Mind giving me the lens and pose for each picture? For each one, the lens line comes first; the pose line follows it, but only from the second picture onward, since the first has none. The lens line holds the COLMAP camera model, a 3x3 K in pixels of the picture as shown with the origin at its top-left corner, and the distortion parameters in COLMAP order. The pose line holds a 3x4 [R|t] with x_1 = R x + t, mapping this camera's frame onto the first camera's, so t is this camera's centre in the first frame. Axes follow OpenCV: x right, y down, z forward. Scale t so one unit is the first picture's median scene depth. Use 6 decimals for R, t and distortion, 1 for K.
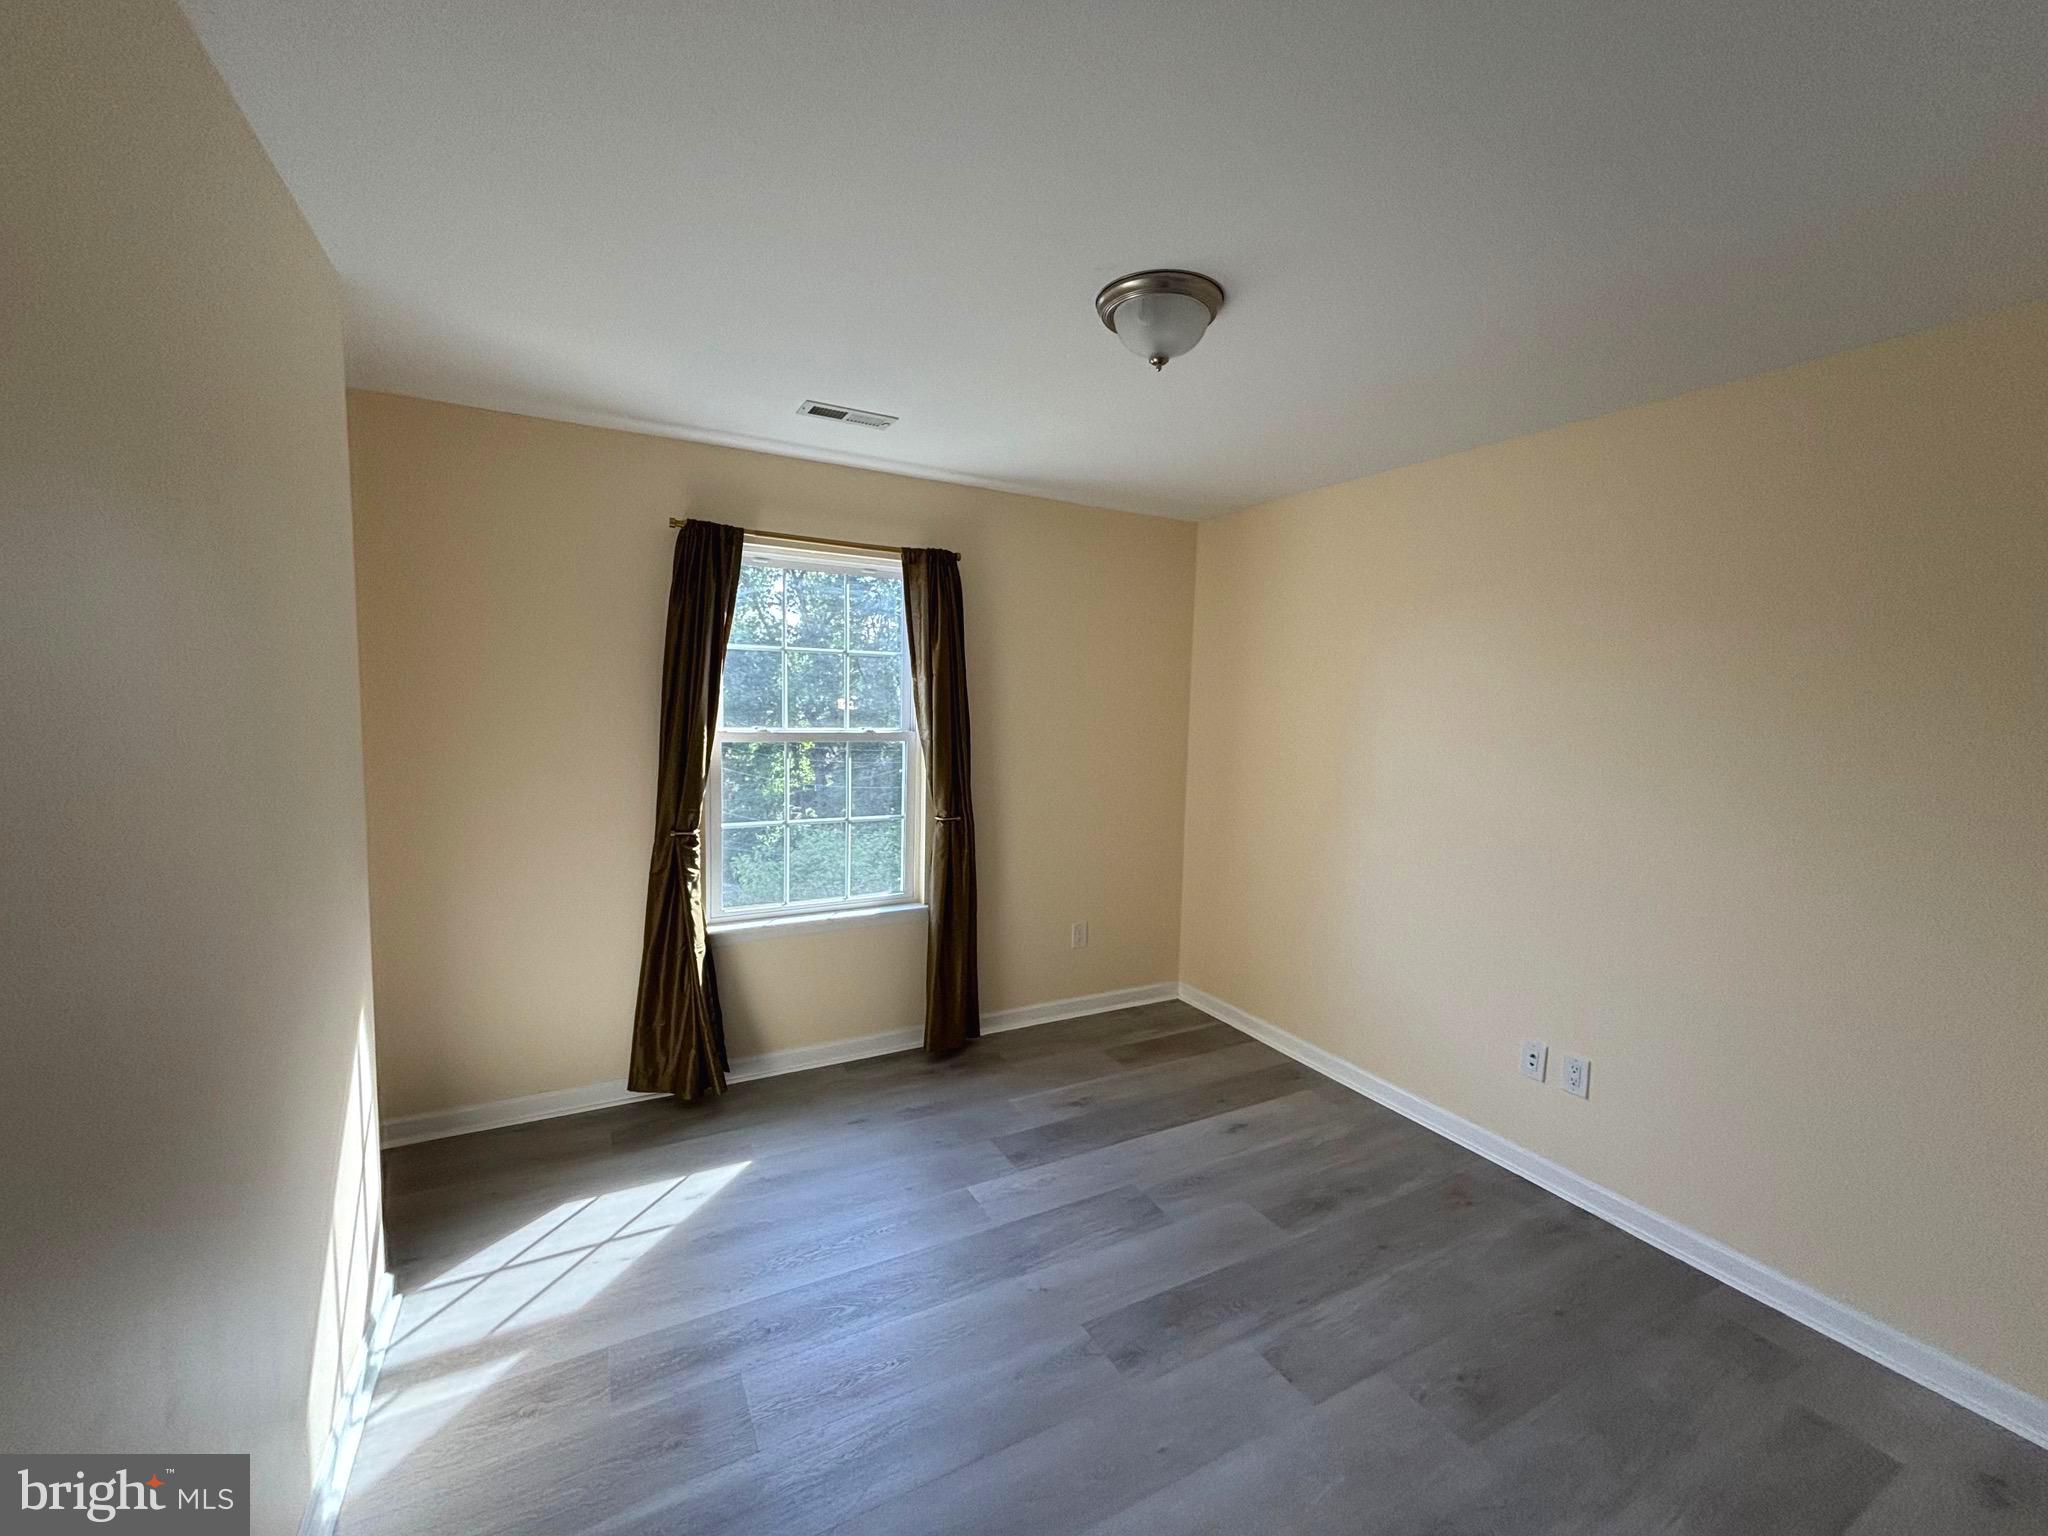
lens RADIAL K [[826.9, 0, 1024.0], [0, 826.9, 768.0], [0, 0, 1]] dist [0.000564, 0.000177]
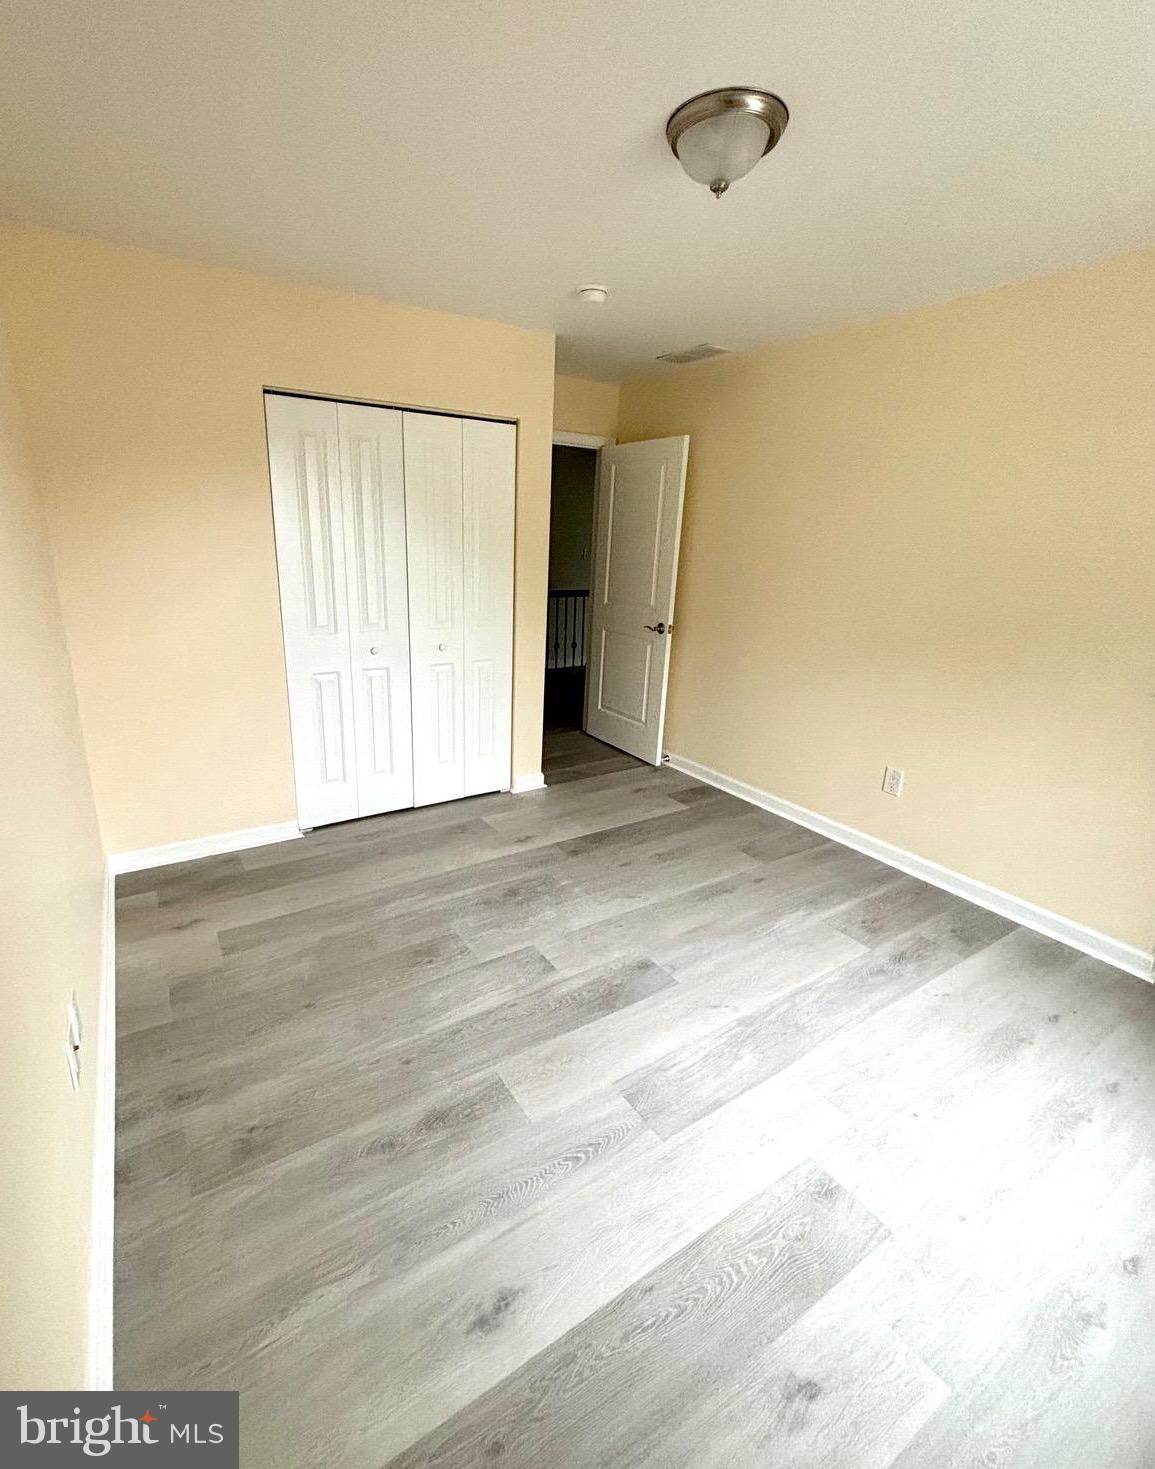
lens RADIAL K [[666.4, 0, 577.5], [0, 666.4, 734.5], [0, 0, 1]] dist [0.000154, 0.000067]
pose [[-0.992325, -0.017308, -0.122442, 0.371007], [-0.062119, 0.925928, 0.372557, -0.114826], [0.106925, 0.377304, -0.919896, 1.788943]]
